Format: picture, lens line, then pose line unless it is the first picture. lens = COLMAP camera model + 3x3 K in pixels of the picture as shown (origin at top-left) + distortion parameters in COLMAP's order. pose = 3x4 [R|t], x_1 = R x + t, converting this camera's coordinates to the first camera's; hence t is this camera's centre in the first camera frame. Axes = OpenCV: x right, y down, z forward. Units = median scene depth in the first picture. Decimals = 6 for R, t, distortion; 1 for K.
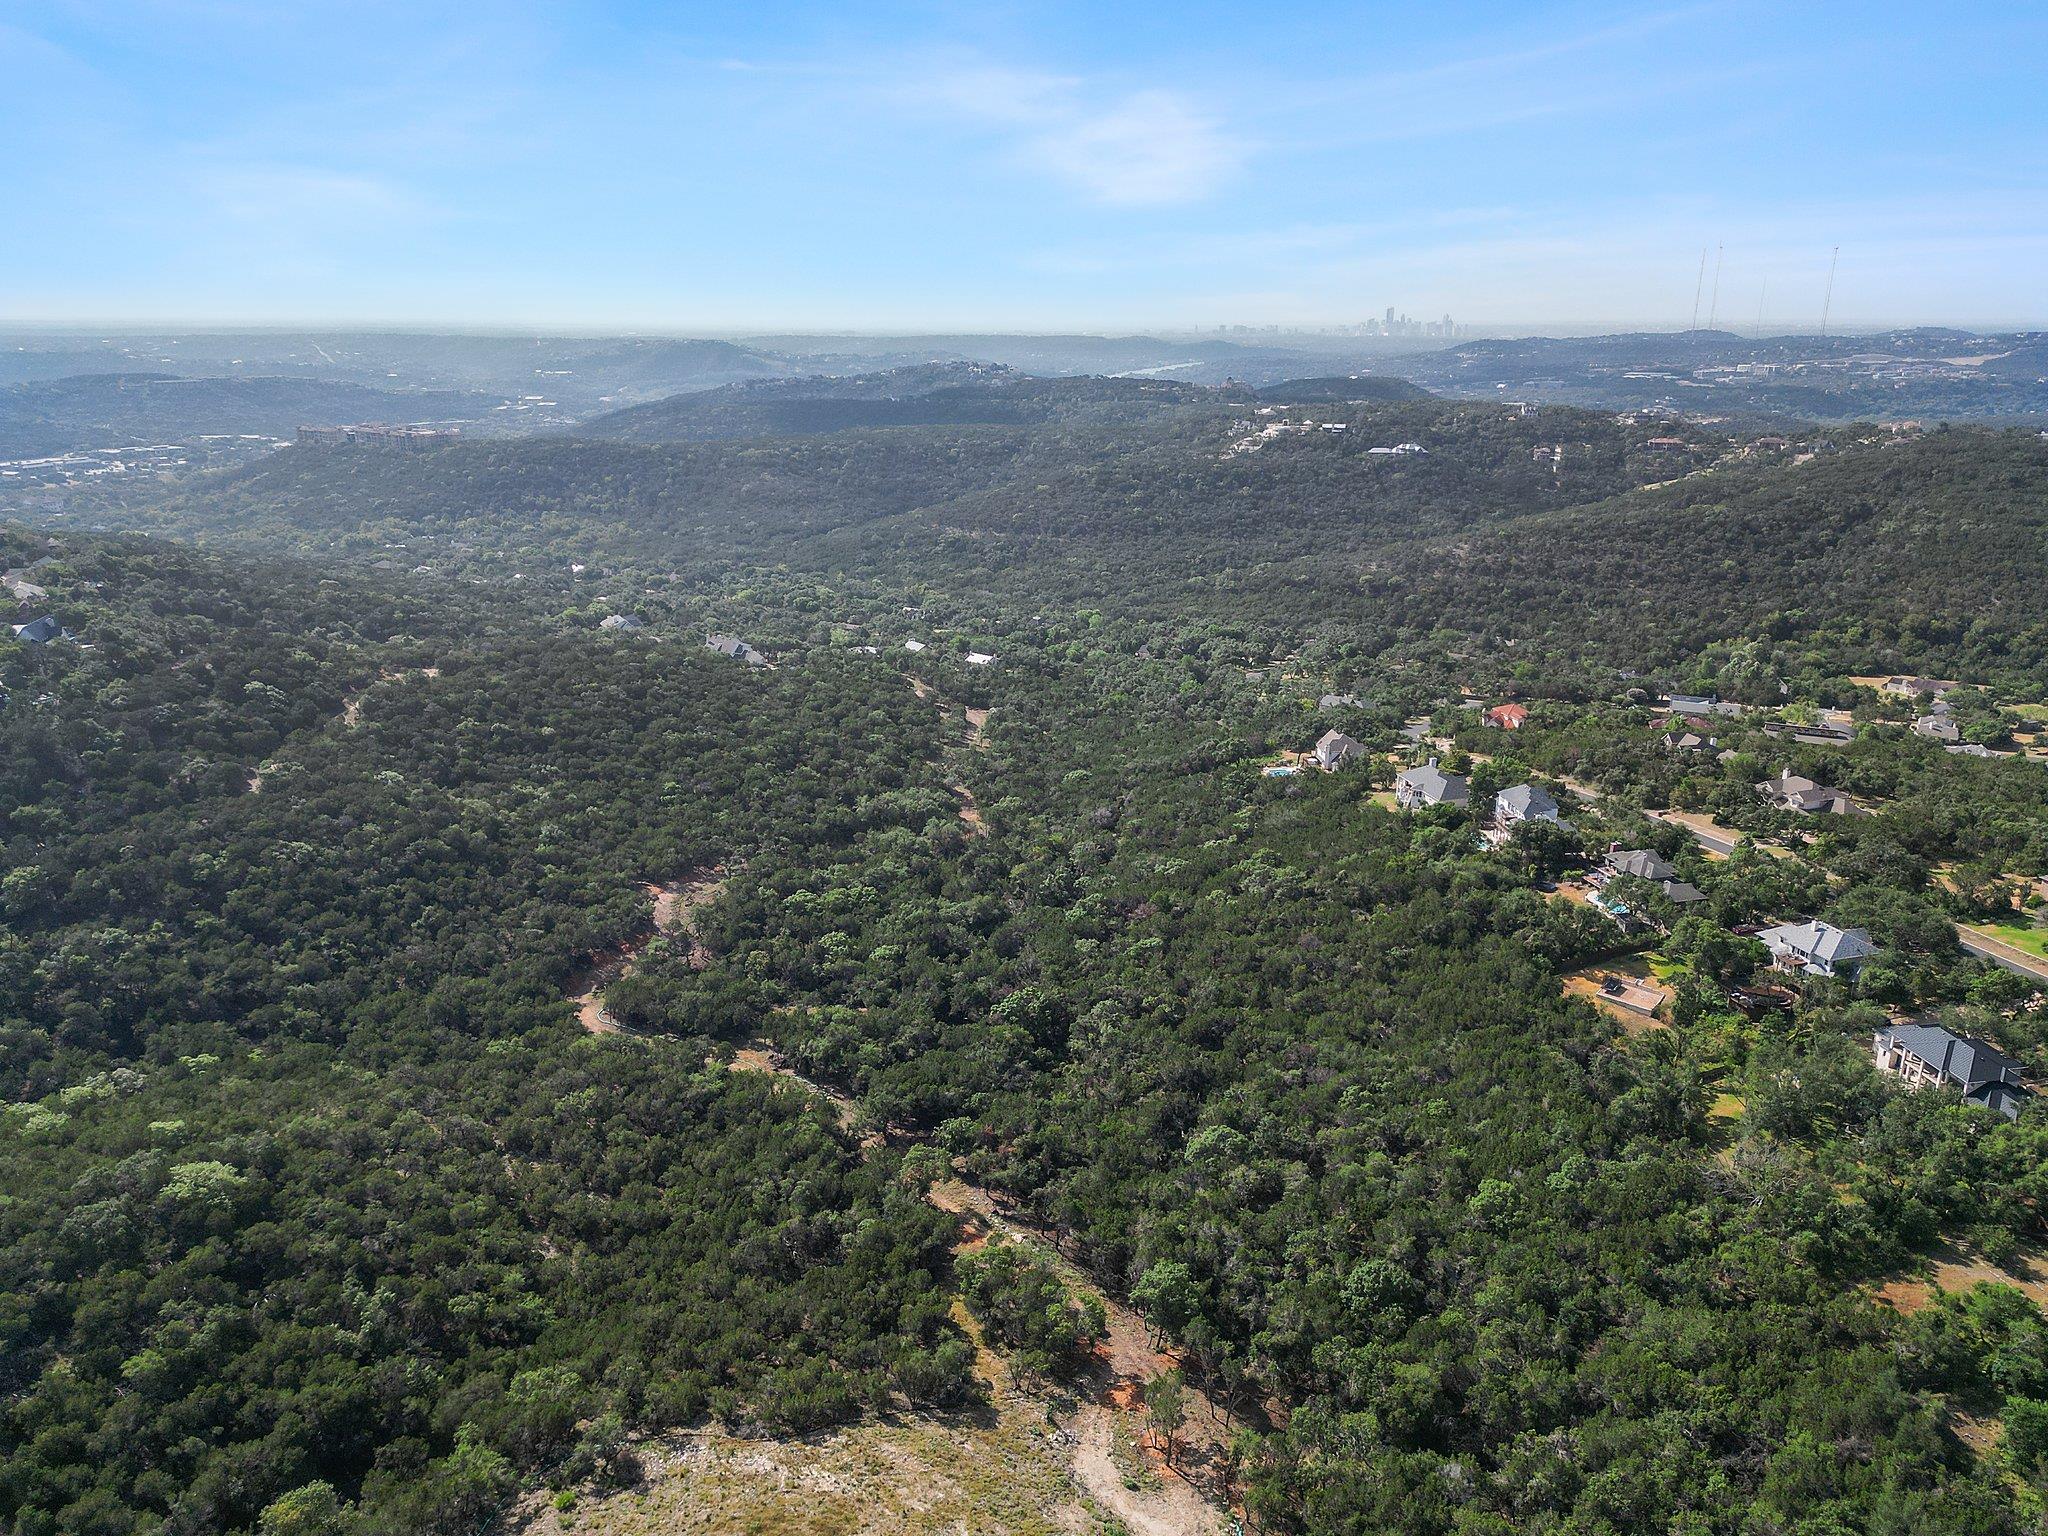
lens RADIAL K [[1417.2, 0, 1032.8], [0, 1417.2, 754.3], [0, 0, 1]] dist [0.067658, -0.064070]
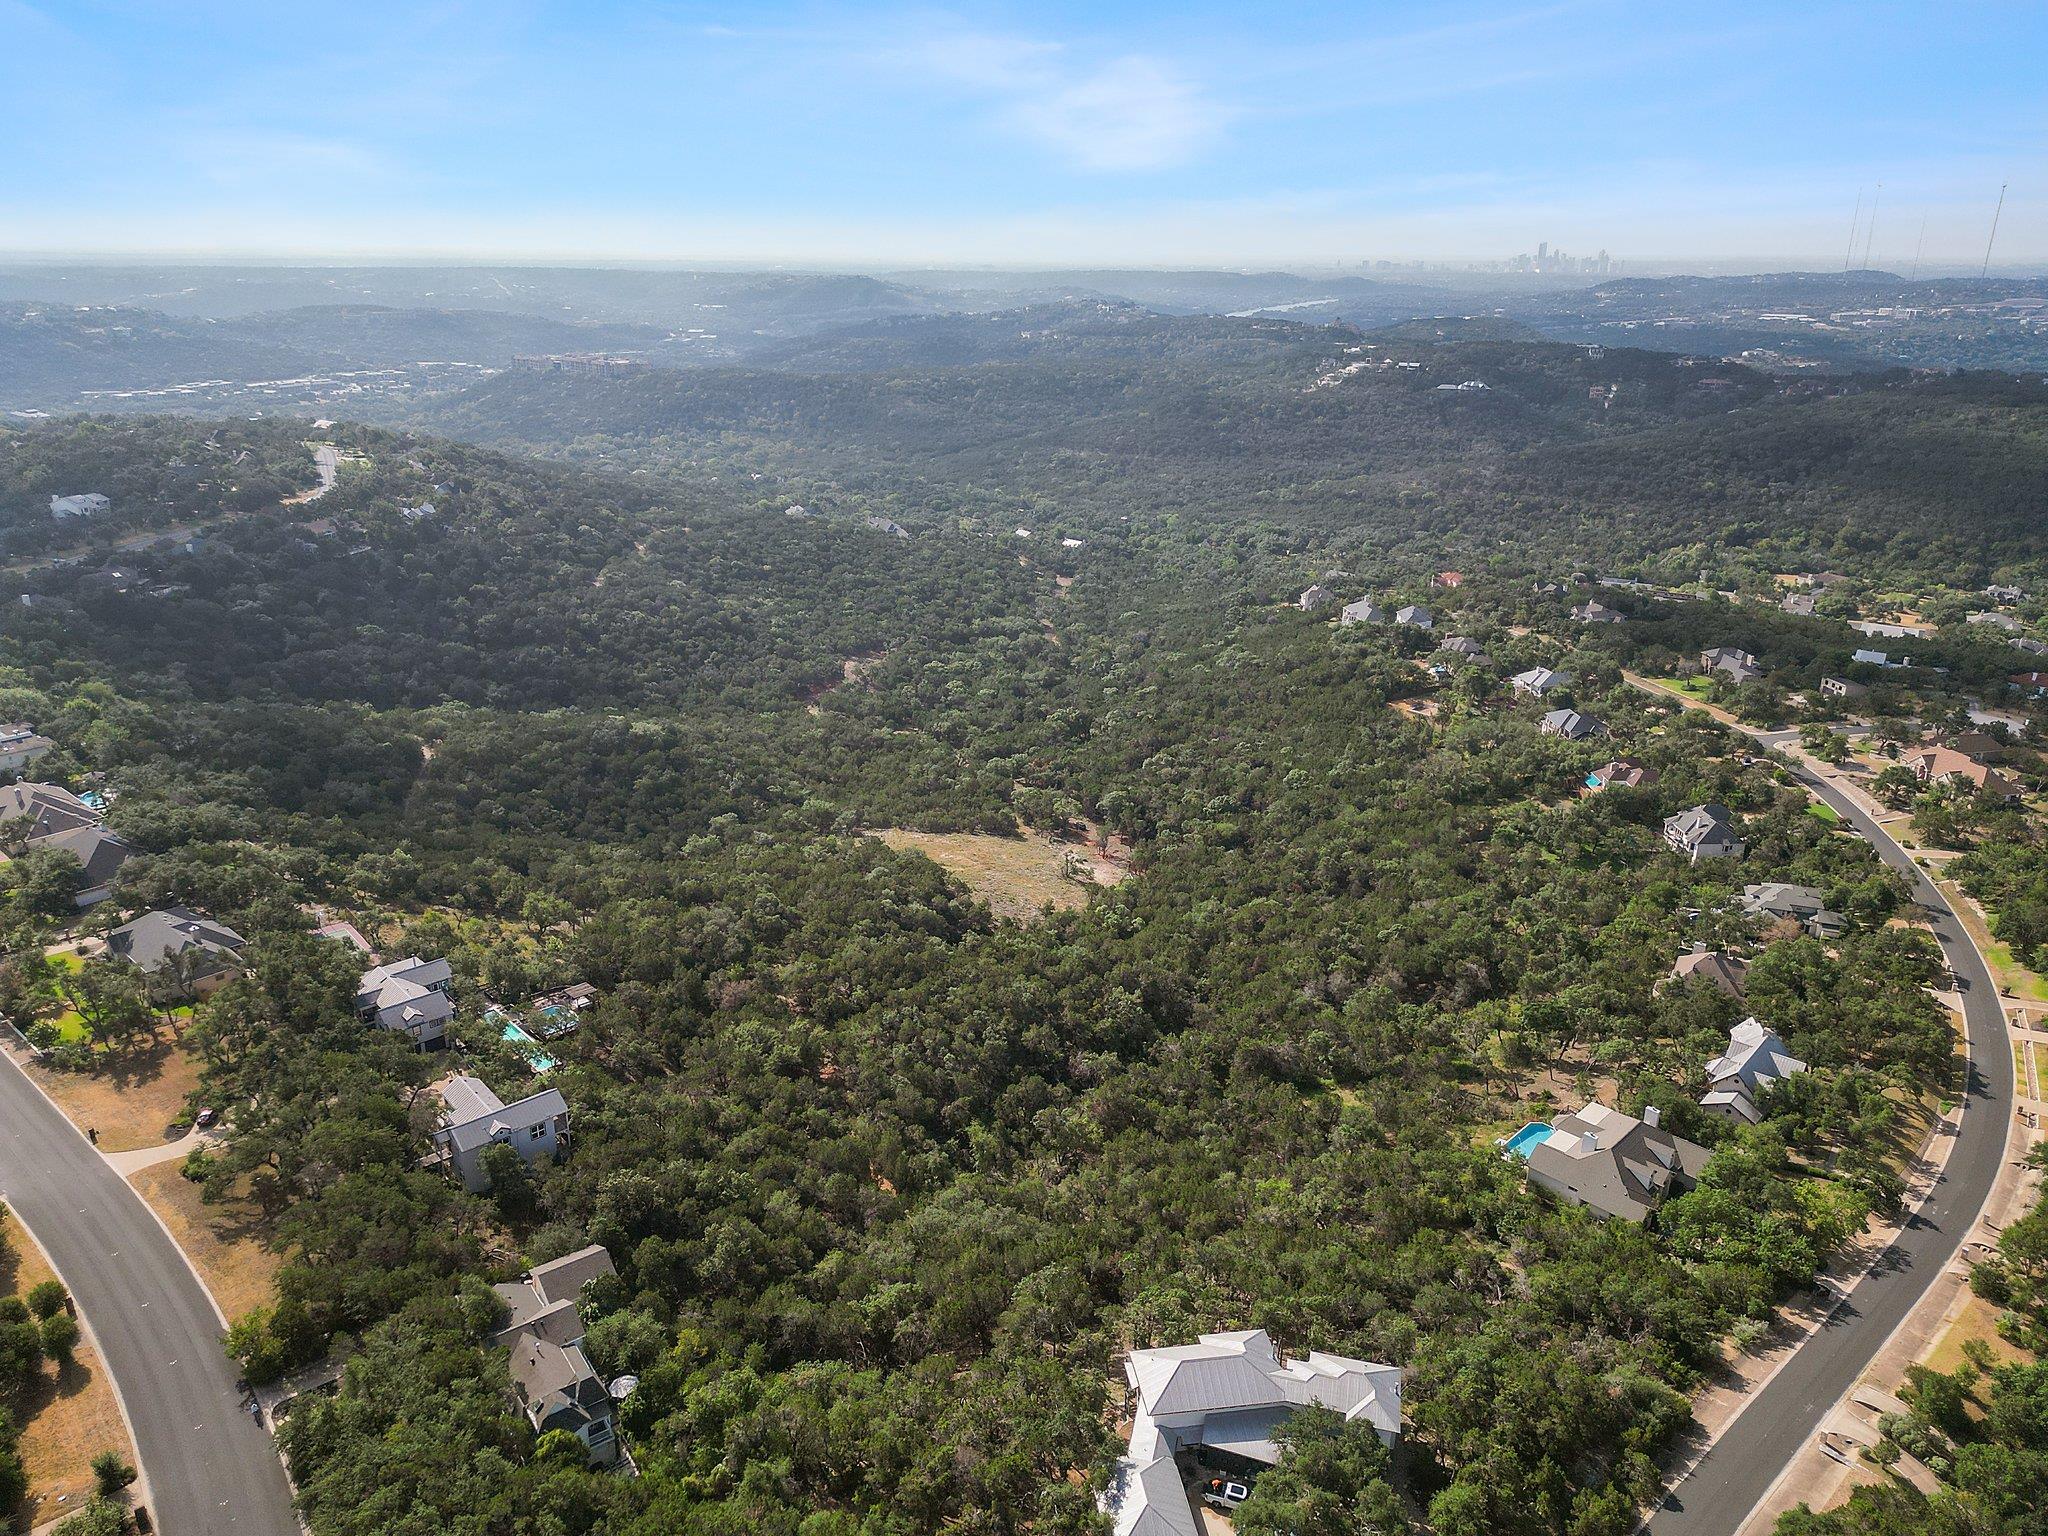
lens RADIAL K [[1417.2, 0, 1022.2], [0, 1417.2, 765.5], [0, 0, 1]] dist [0.067658, -0.064070]
pose [[0.994873, 0.038866, -0.093365, 0.063717], [-0.034225, 0.998122, 0.050806, 0.099029], [0.095164, -0.047350, 0.994335, -0.421955]]
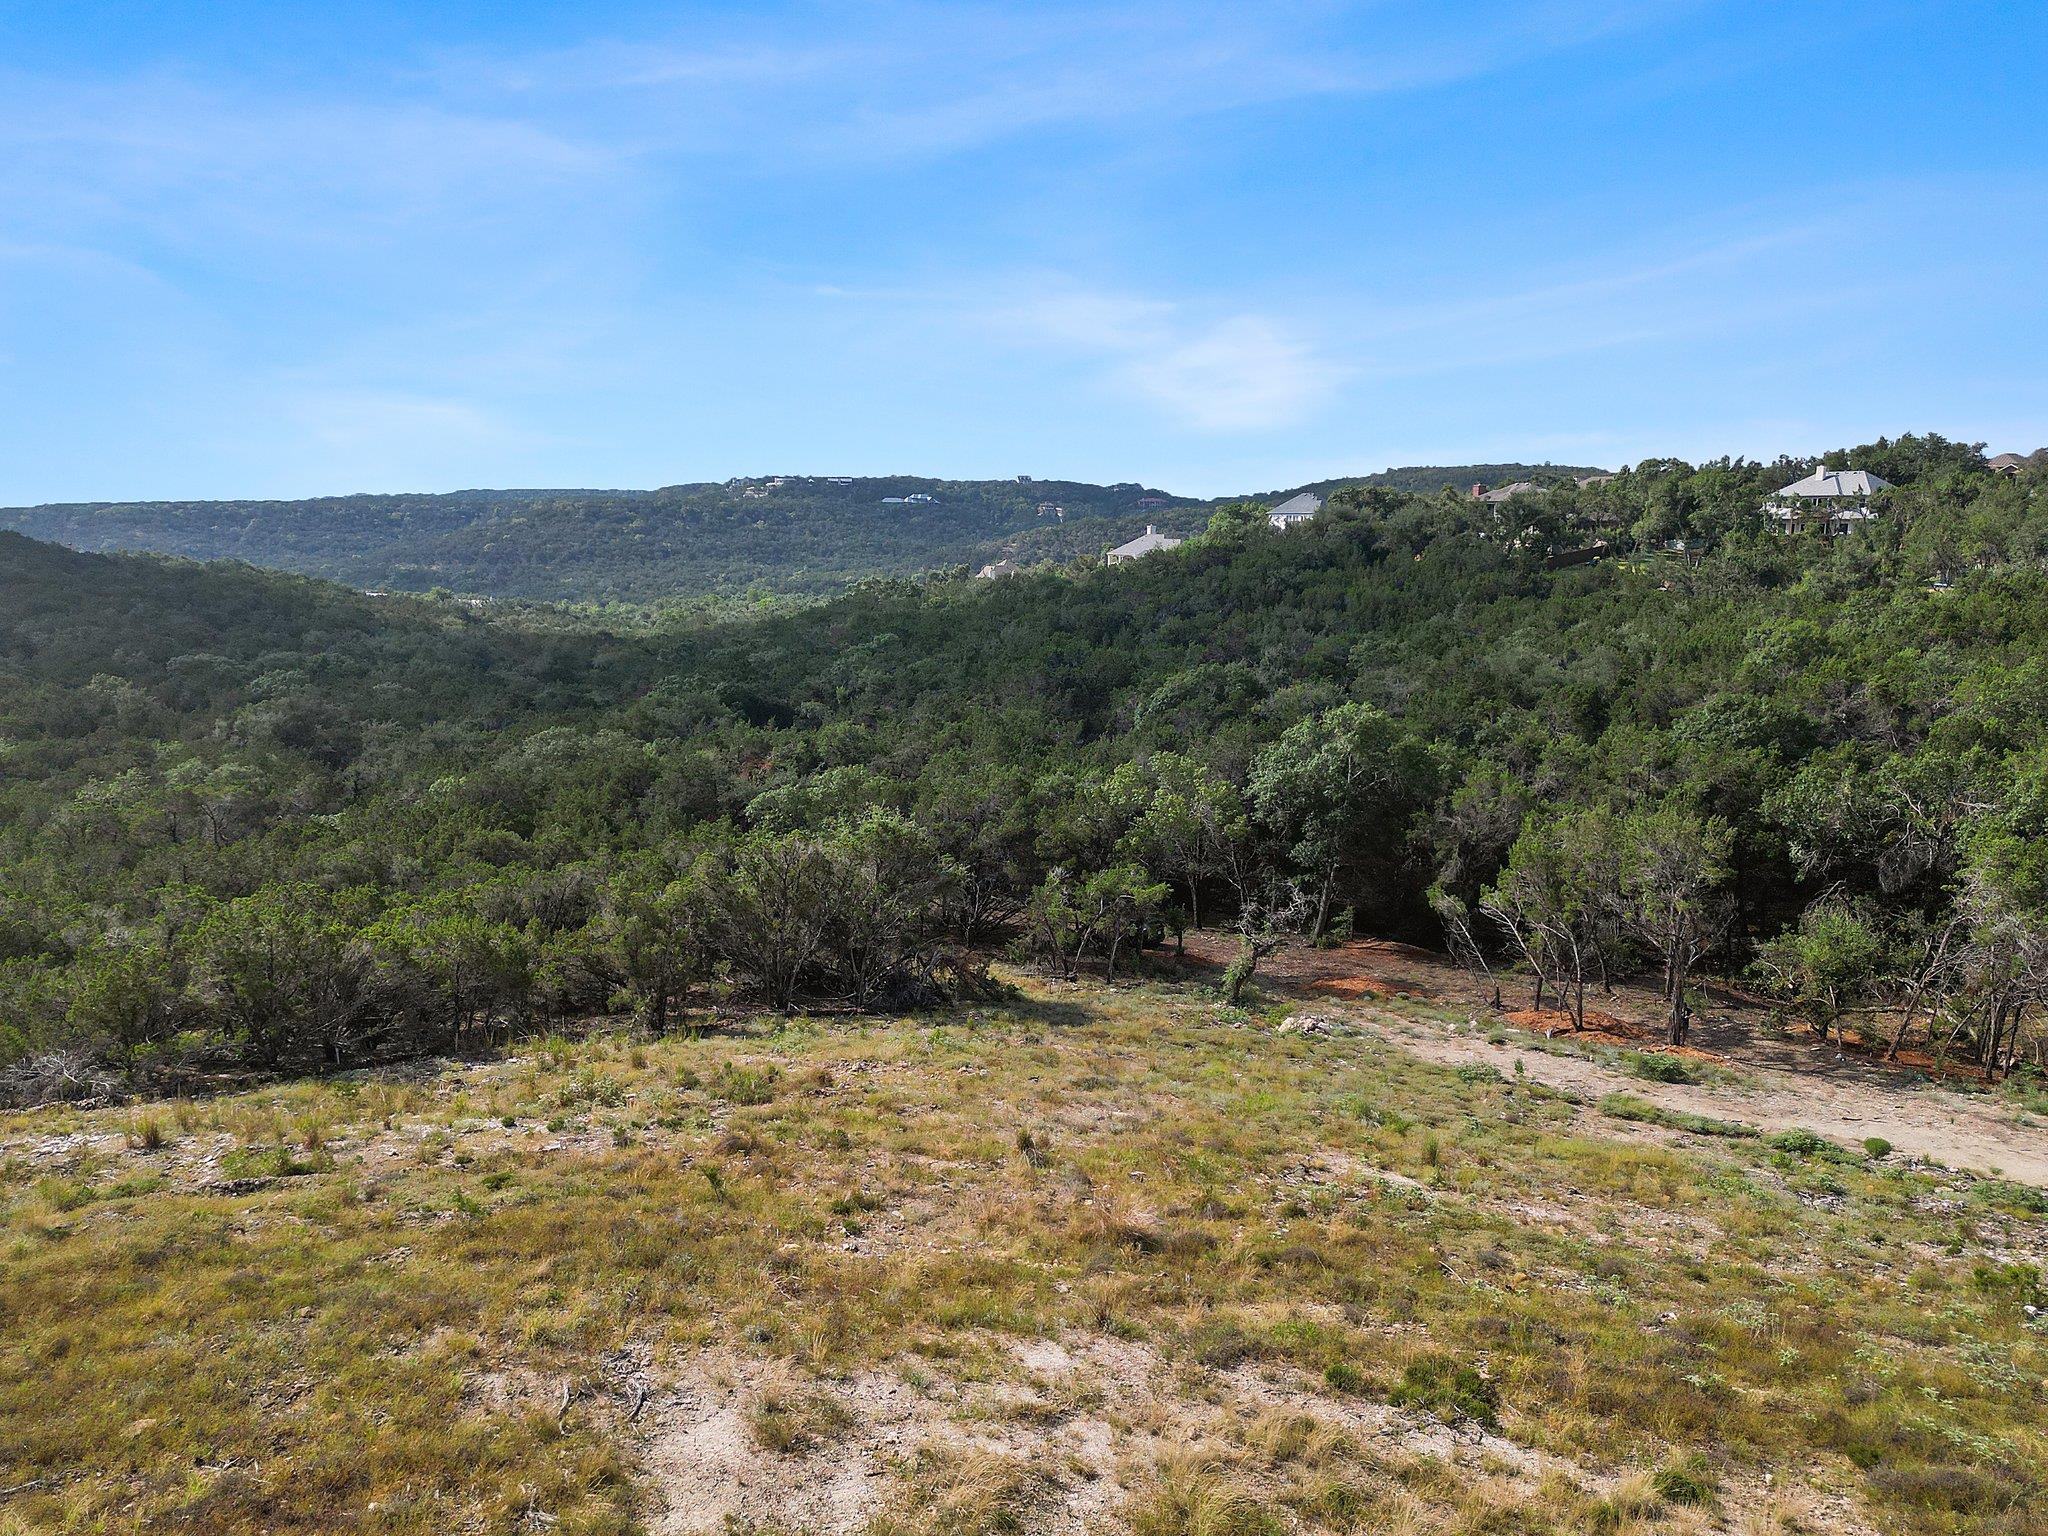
lens RADIAL K [[1417.2, 0, 1019.0], [0, 1417.2, 766.5], [0, 0, 1]] dist [0.067658, -0.064070]
pose [[0.934401, -0.059237, 0.351264, -0.050525], [0.102634, 0.989030, -0.106231, 0.176212], [-0.341118, 0.135314, 0.930230, 0.289514]]
